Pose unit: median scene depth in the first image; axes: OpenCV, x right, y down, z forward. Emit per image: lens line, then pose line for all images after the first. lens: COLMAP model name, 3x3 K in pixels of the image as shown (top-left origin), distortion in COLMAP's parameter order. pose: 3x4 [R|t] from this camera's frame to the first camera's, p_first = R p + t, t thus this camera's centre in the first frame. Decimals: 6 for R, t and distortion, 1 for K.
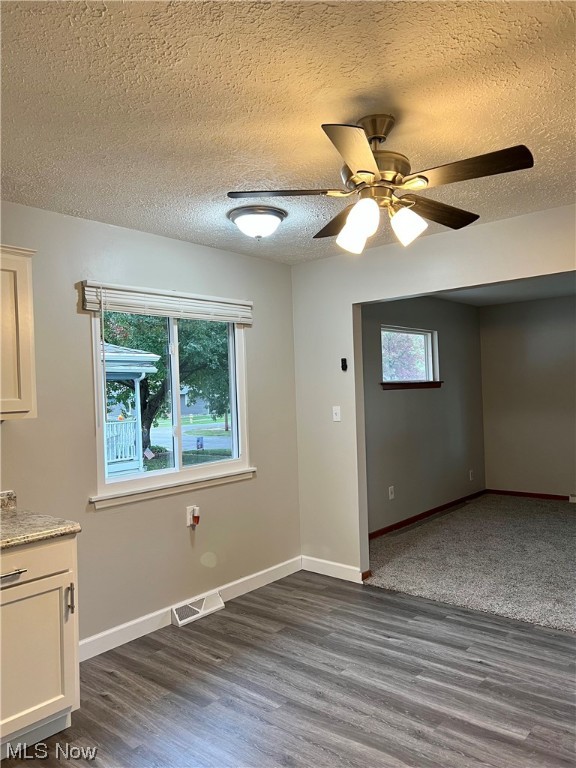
lens RADIAL K [[577.2, 0, 289.3], [0, 577.2, 382.1], [0, 0, 1]] dist [0.065635, -0.072654]
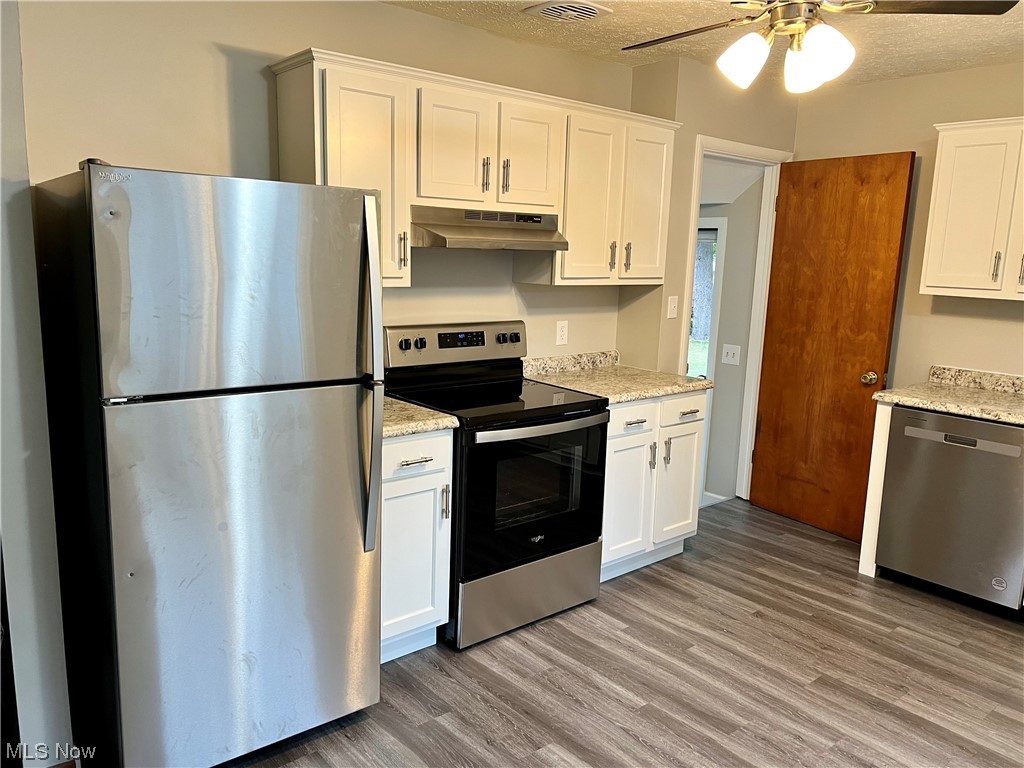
lens RADIAL K [[769.5, 0, 511.4], [0, 769.5, 387.6], [0, 0, 1]] dist [0.065635, -0.072654]
pose [[-0.985037, -0.025433, 0.170457, 0.246916], [0.001718, 0.987553, 0.157276, -0.011816], [-0.172336, 0.155215, -0.972733, 1.641001]]
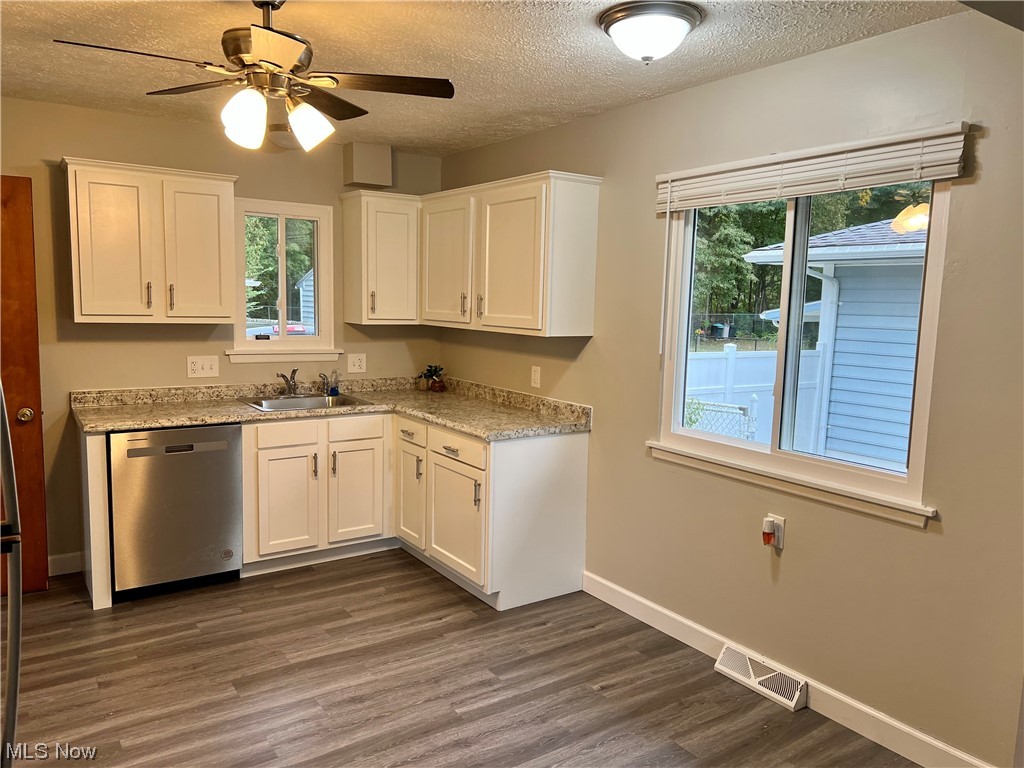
lens RADIAL K [[769.5, 0, 510.5], [0, 769.5, 384.6], [0, 0, 1]] dist [0.065635, -0.072654]
pose [[-0.269823, 0.137214, -0.953083, 0.891620], [-0.003135, 0.989665, 0.143367, -0.049119], [0.962905, 0.041671, -0.266604, 1.284008]]
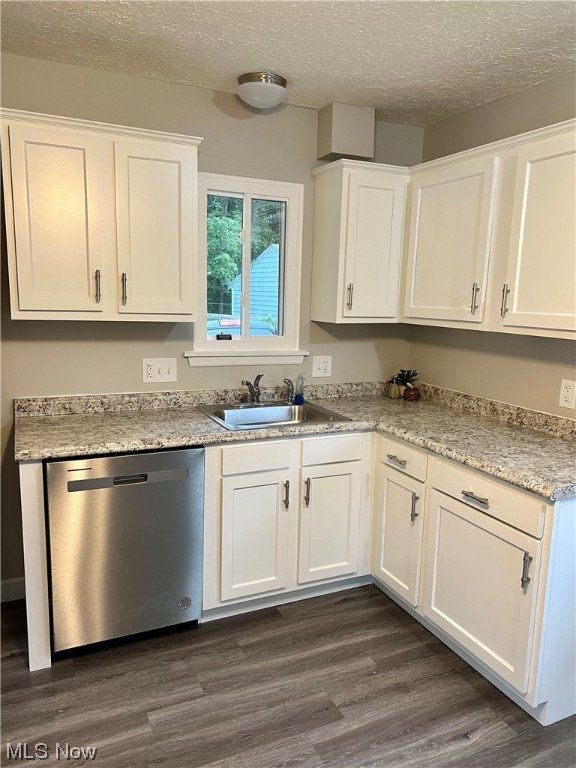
lens RADIAL K [[577.2, 0, 287.9], [0, 577.2, 393.0], [0, 0, 1]] dist [0.065635, -0.072654]
pose [[-0.419231, 0.176459, -0.890566, 0.380208], [-0.002643, 0.980688, 0.195560, -0.019602], [0.907876, 0.084339, -0.410669, 0.893884]]
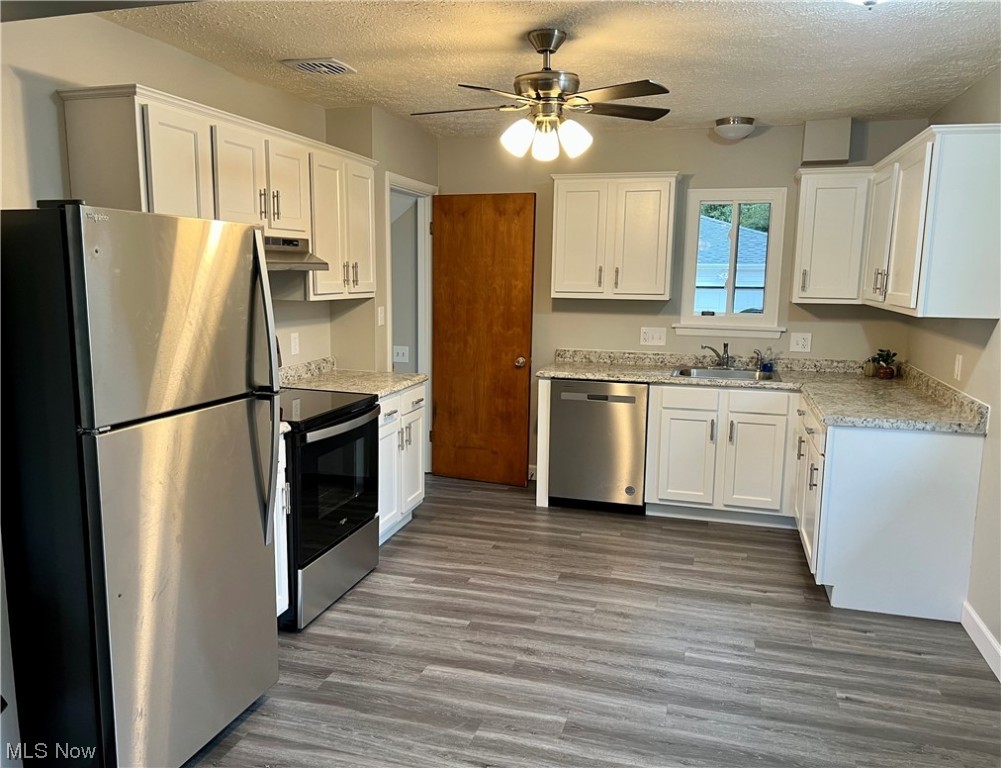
lens RADIAL K [[765.3, 0, 486.3], [0, 765.3, 391.6], [0, 0, 1]] dist [0.048589, -0.045899]
pose [[-0.918363, 0.085094, -0.386483, 0.650524], [0.024415, 0.986931, 0.159285, -0.031352], [0.394986, 0.136845, -0.908438, 1.809946]]
